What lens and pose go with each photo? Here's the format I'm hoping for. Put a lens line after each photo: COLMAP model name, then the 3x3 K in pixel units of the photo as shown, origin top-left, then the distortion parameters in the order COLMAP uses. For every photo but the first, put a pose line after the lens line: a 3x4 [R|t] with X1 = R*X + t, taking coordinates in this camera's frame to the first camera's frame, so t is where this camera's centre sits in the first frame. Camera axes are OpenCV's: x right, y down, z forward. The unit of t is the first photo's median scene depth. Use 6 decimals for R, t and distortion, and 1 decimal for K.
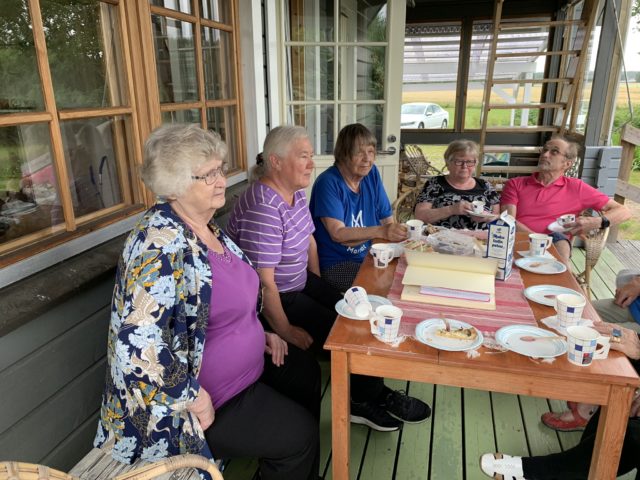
lens RADIAL K [[482.9, 0, 320.0], [0, 482.9, 240.0], [0, 0, 1]] dist [-0.031324, 0.002593]
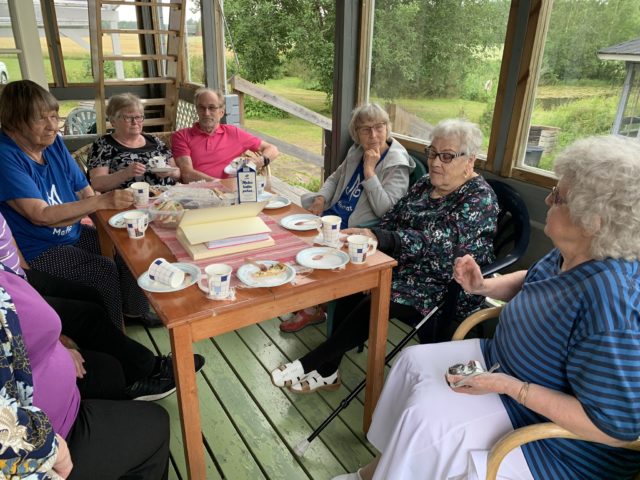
lens RADIAL K [[479.3, 0, 320.0], [0, 479.3, 240.0], [0, 0, 1]] dist [0.002393, 0.002970]
pose [[0.667260, -0.250377, 0.701481, -0.259963], [0.184566, 0.968015, 0.169948, -0.028080], [-0.721595, 0.016070, 0.692129, 0.093175]]
